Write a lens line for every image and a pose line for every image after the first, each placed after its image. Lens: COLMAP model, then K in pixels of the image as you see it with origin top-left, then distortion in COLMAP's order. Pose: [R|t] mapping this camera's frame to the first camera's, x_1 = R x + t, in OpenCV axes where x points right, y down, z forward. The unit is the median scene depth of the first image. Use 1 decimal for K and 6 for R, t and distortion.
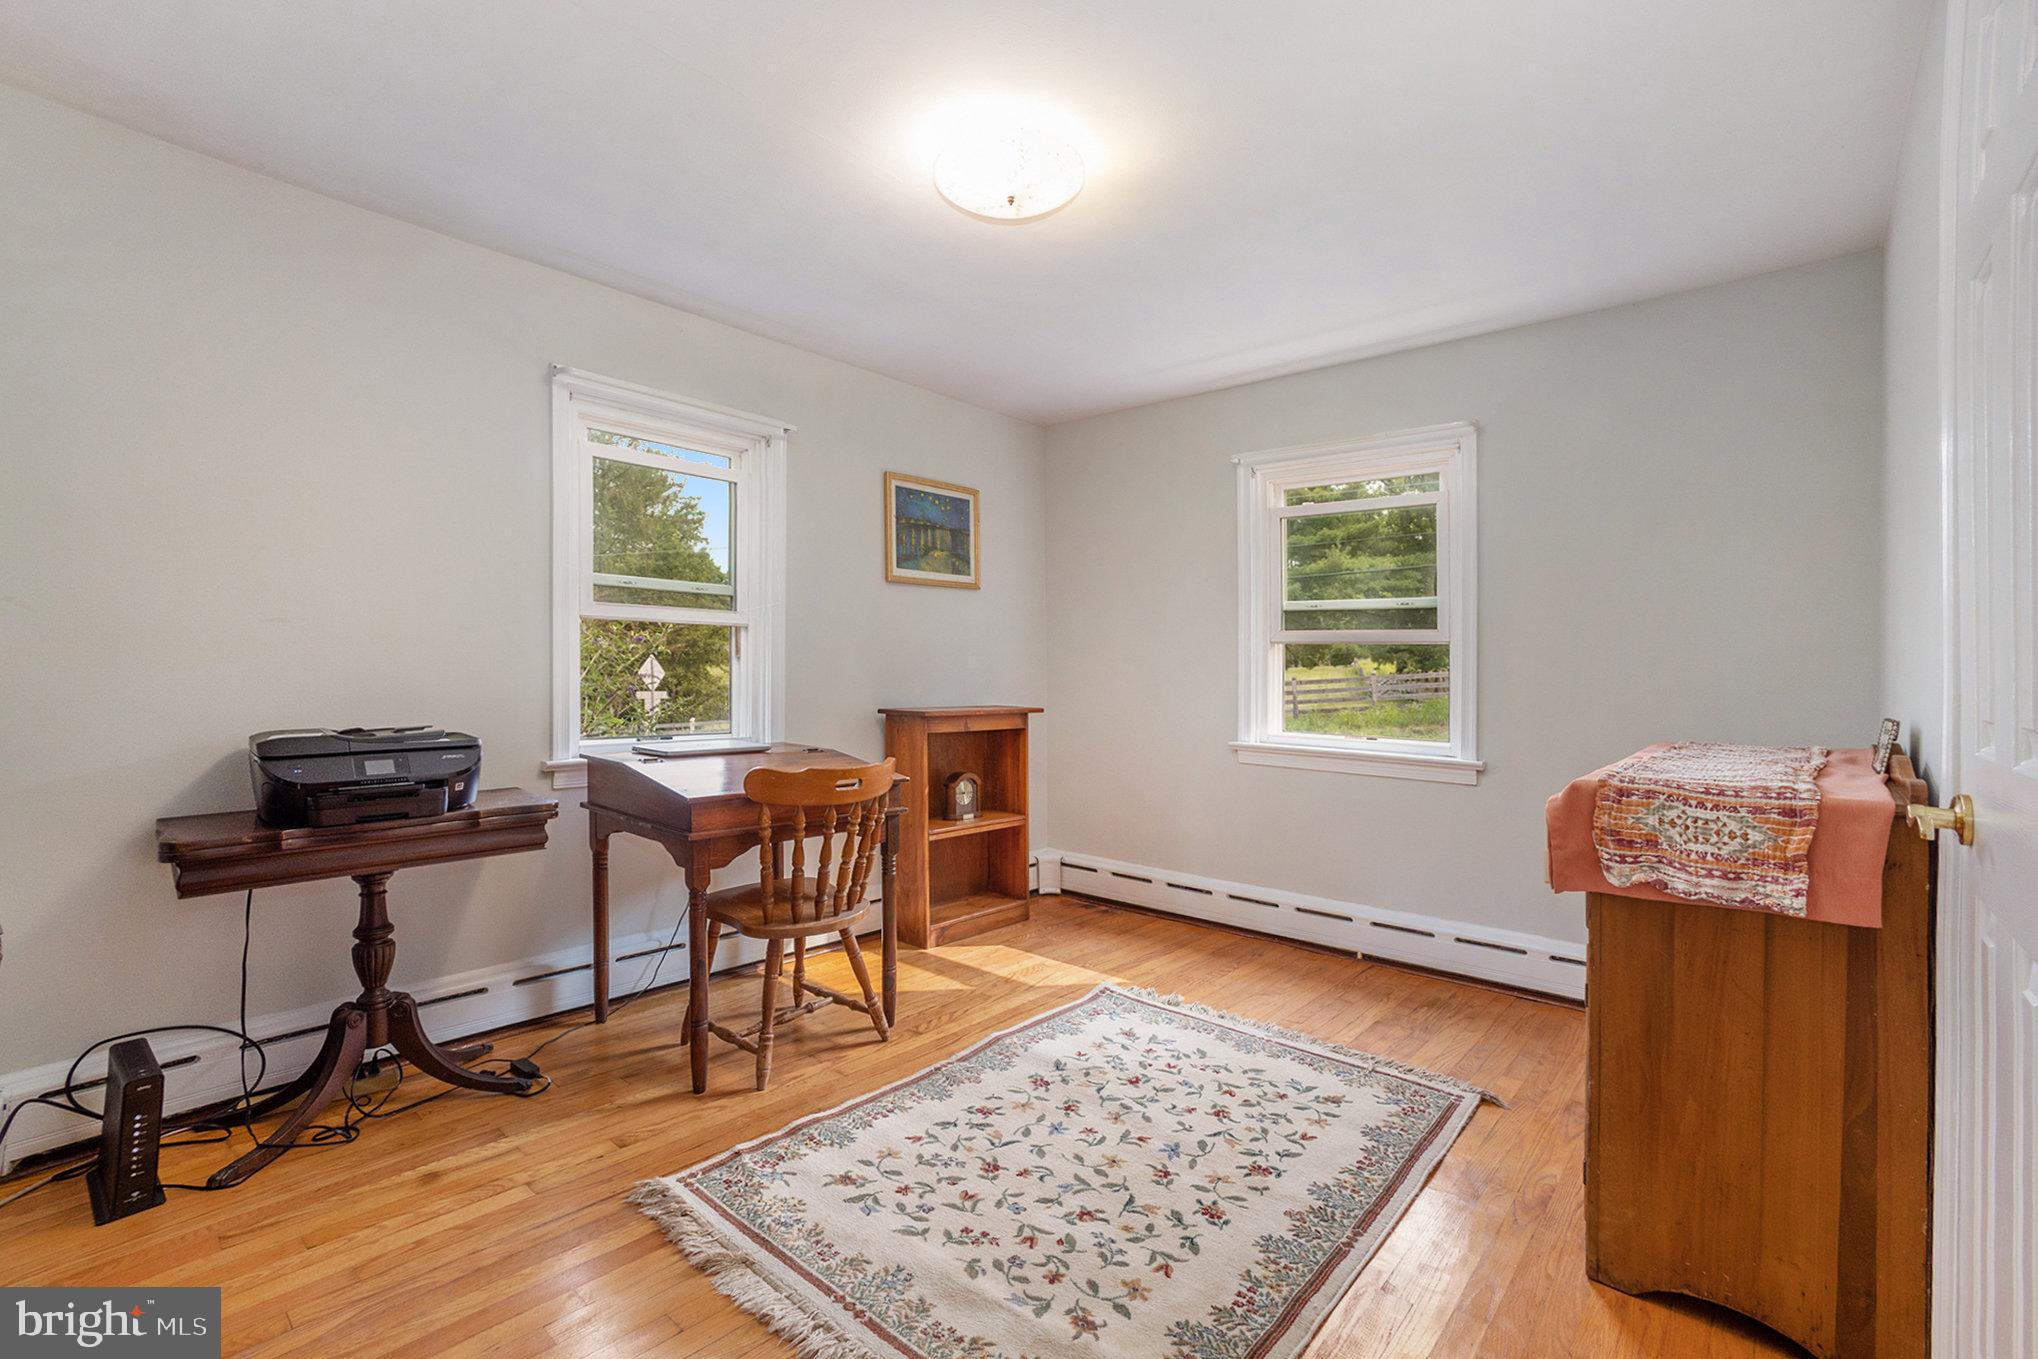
lens RADIAL K [[900.6, 0, 1025.8], [0, 900.6, 697.0], [0, 0, 1]] dist [-0.063486, 0.043757]
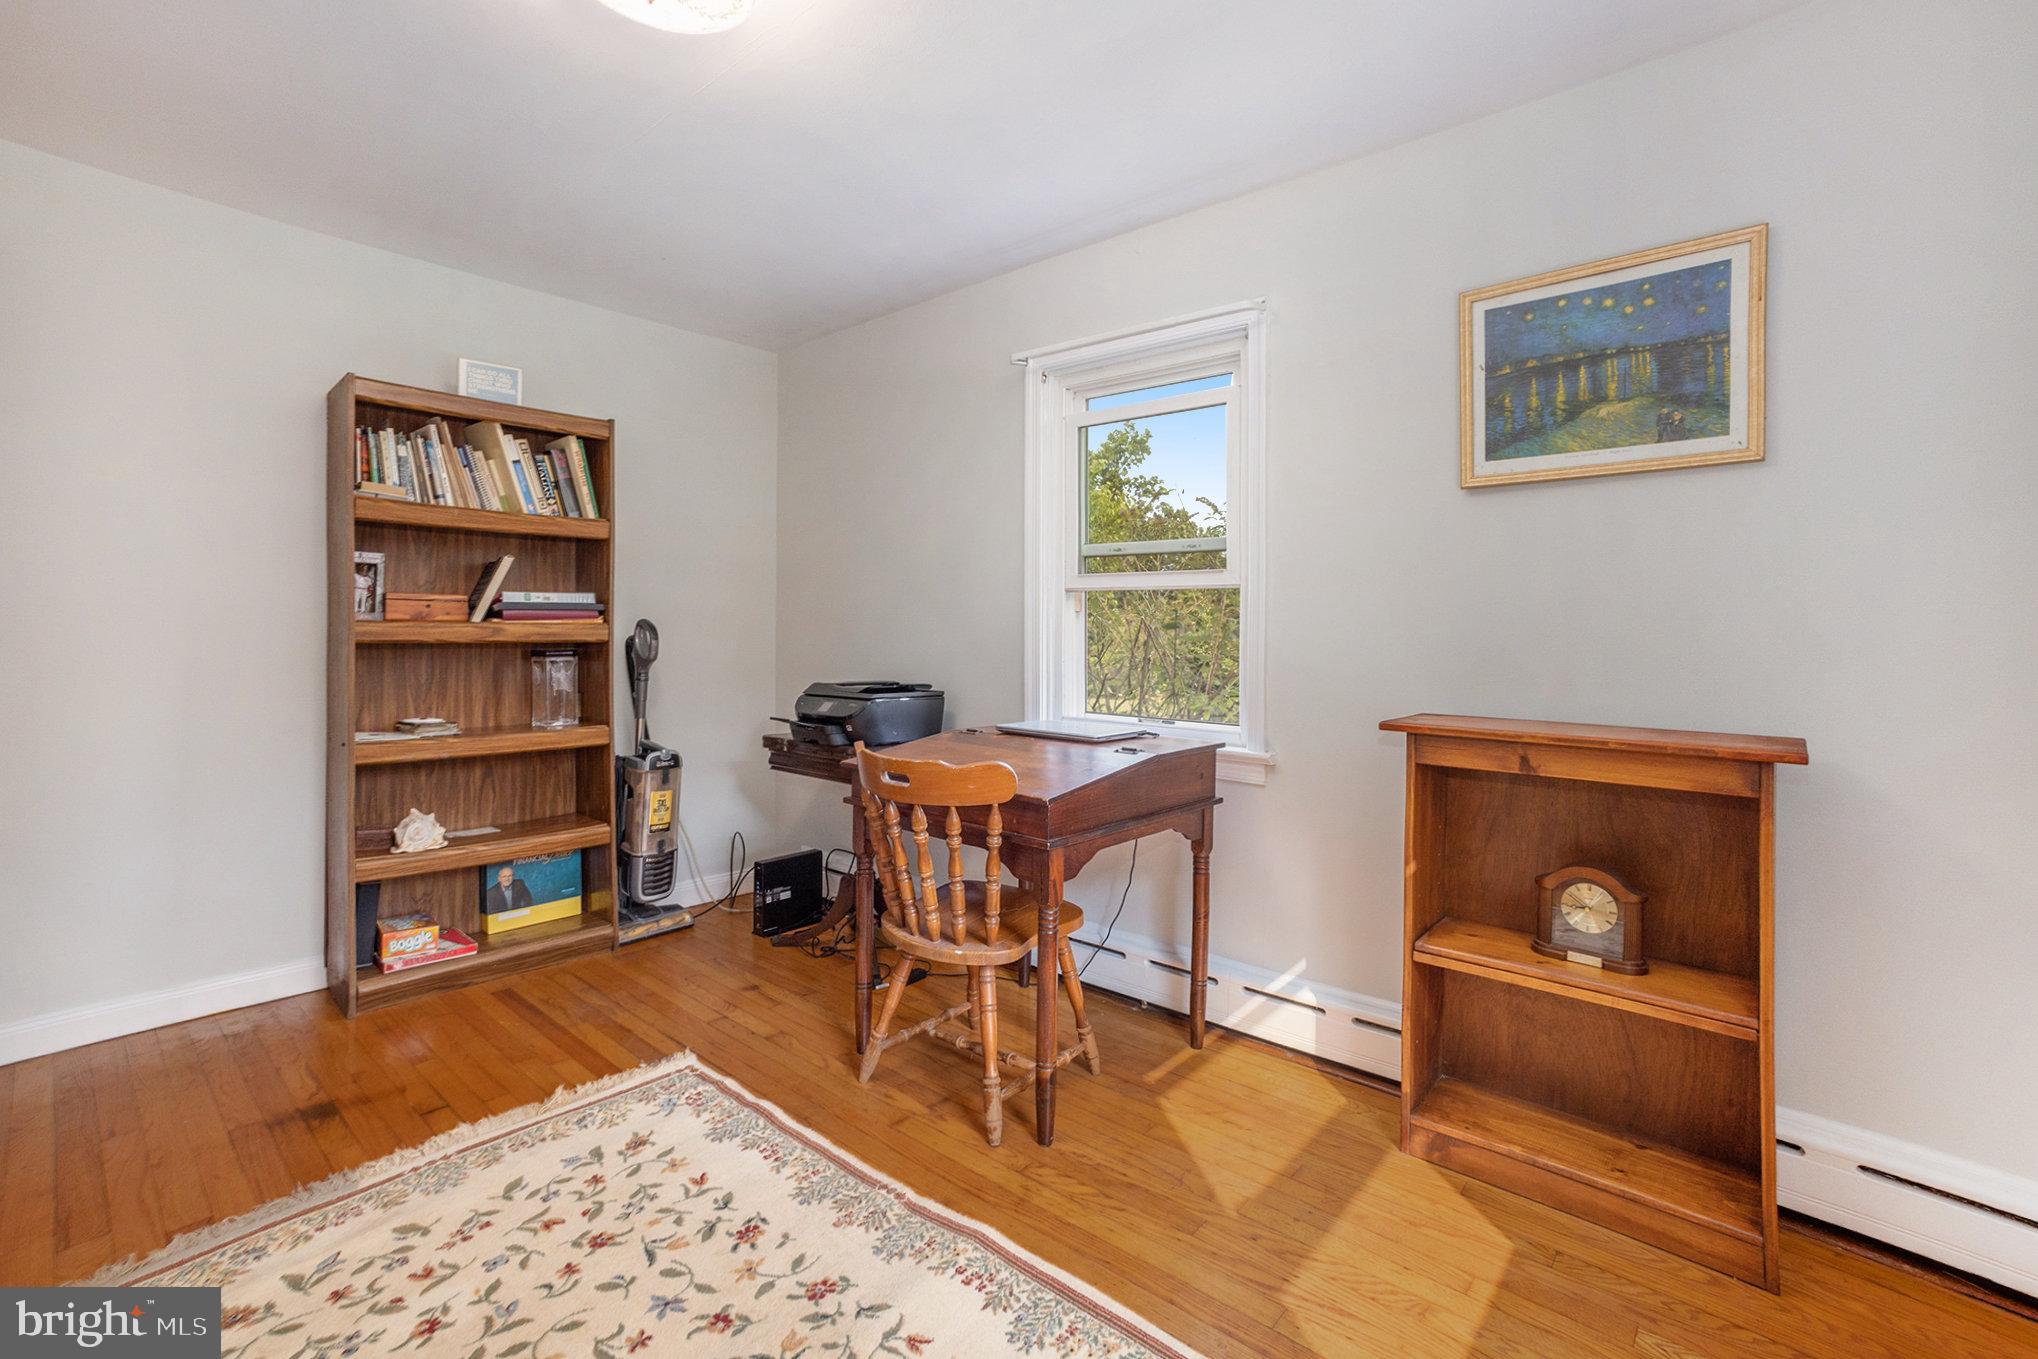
lens RADIAL K [[900.6, 0, 1025.8], [0, 900.6, 697.0], [0, 0, 1]] dist [-0.063486, 0.043757]
pose [[0.021712, 0.053588, -0.998327, 0.684957], [-0.046480, 0.997537, 0.052535, -0.027070], [0.998683, 0.045261, 0.024149, 1.229912]]
